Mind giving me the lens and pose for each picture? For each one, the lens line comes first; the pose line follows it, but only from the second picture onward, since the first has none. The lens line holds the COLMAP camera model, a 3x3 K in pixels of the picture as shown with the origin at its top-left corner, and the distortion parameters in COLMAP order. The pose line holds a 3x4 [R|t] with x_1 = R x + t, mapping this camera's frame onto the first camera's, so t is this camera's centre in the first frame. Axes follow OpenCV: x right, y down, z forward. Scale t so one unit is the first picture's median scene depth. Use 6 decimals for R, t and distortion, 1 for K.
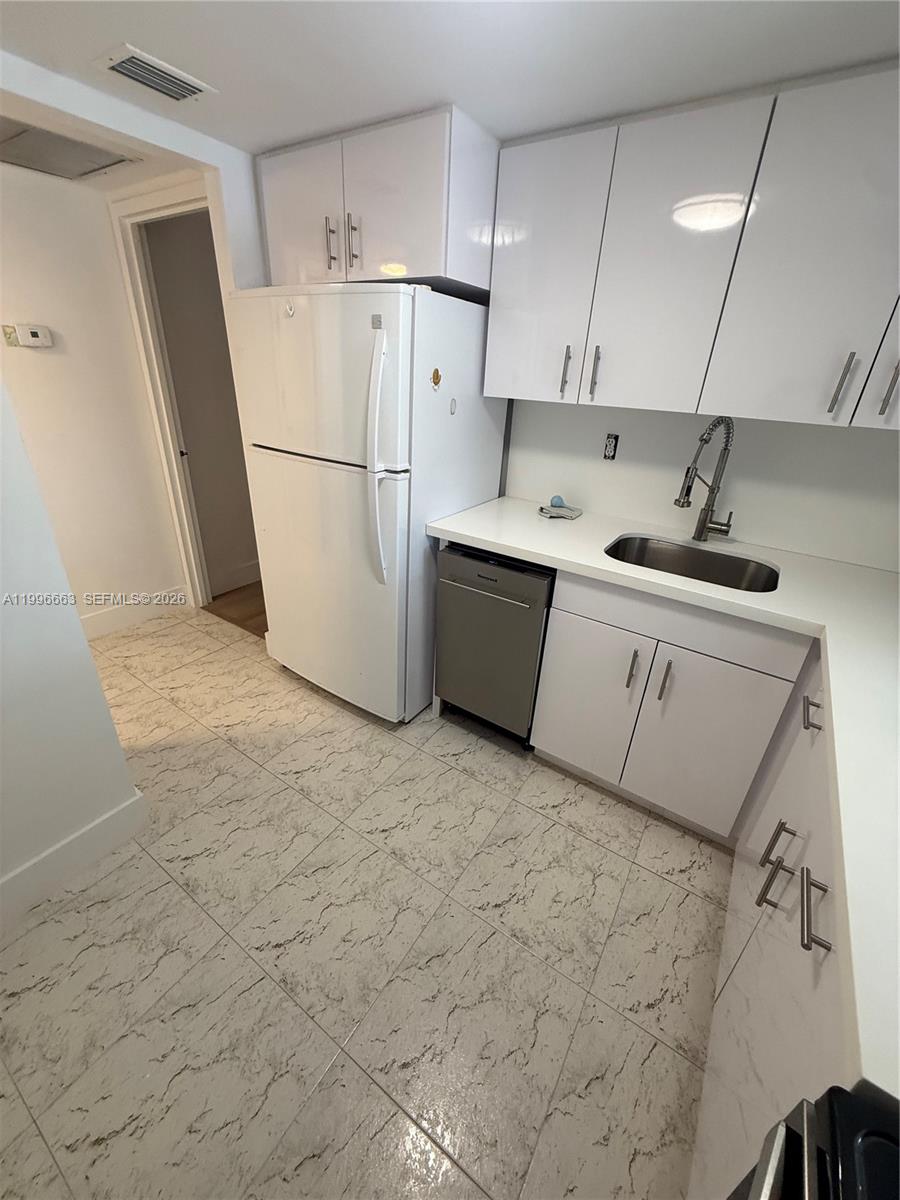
lens RADIAL K [[478.0, 0, 446.7], [0, 478.0, 594.8], [0, 0, 1]] dist [0.004473, -0.000484]
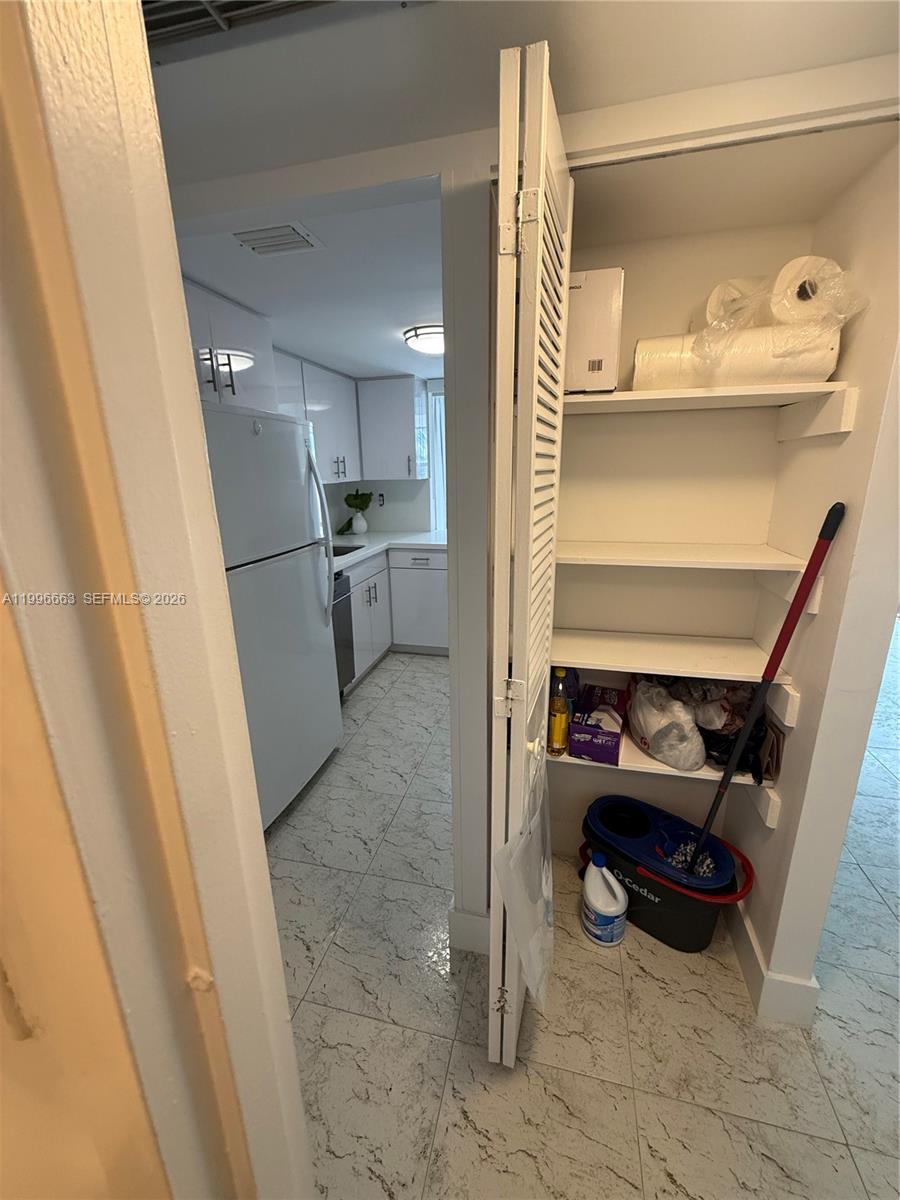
lens RADIAL K [[478.0, 0, 446.7], [0, 478.0, 594.8], [0, 0, 1]] dist [0.004473, -0.000484]
pose [[-0.348303, -0.279913, 0.894614, -1.642619], [0.400871, 0.818224, 0.412083, -0.597544], [-0.847342, 0.502155, -0.172781, 1.071023]]
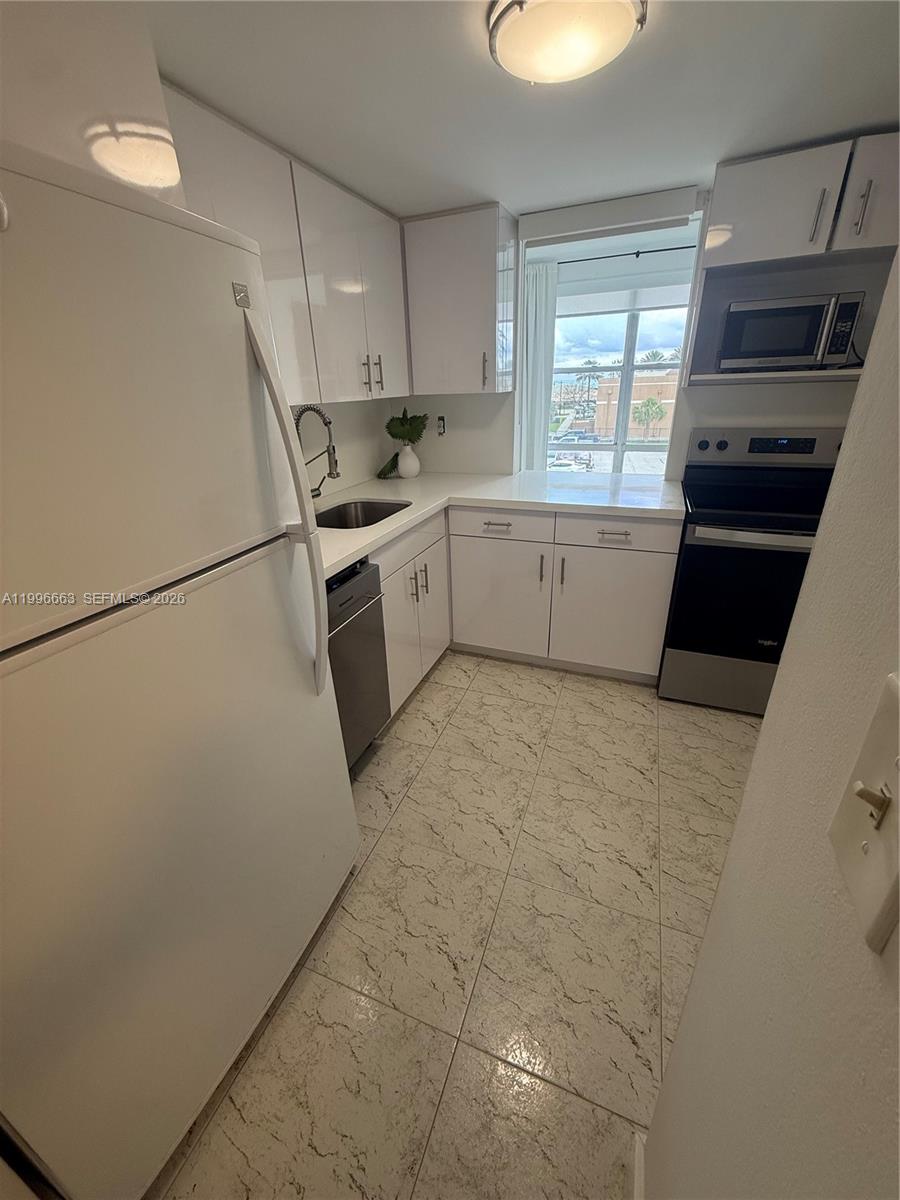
lens RADIAL K [[478.0, 0, 446.7], [0, 478.0, 594.8], [0, 0, 1]] dist [0.004473, -0.000484]
pose [[-0.215736, -0.429845, 0.876751, -0.831621], [0.436621, 0.760664, 0.480367, -0.448371], [-0.873396, 0.486440, 0.023577, 0.899667]]
